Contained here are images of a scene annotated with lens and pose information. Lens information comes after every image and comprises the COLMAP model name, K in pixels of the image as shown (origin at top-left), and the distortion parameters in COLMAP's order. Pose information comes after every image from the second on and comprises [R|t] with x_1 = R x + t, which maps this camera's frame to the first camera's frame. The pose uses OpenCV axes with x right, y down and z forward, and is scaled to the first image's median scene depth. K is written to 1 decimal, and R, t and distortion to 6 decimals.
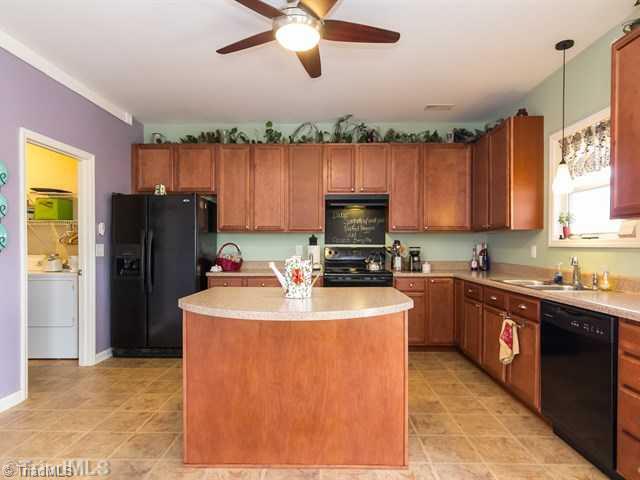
lens RADIAL K [[368.7, 0, 320.9], [0, 368.7, 251.8], [0, 0, 1]] dist [0.001608, 0.000592]
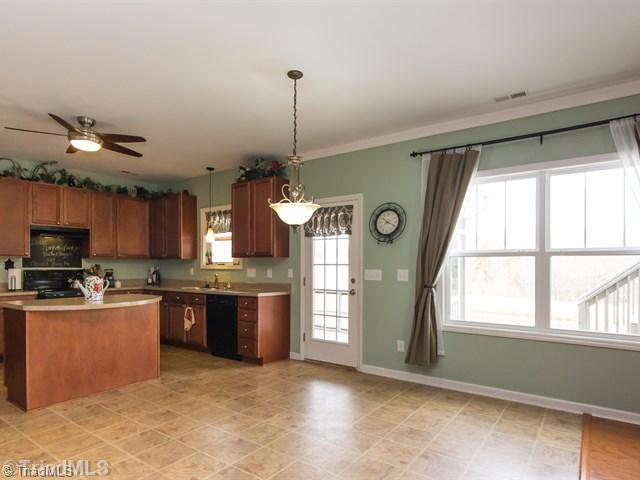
lens RADIAL K [[368.7, 0, 320.9], [0, 368.7, 251.8], [0, 0, 1]] dist [0.001608, 0.000592]
pose [[0.567025, 0.030232, 0.823146, -0.468834], [0.013493, 0.998851, -0.045980, -0.004832], [-0.823590, 0.037179, 0.565965, -0.451795]]
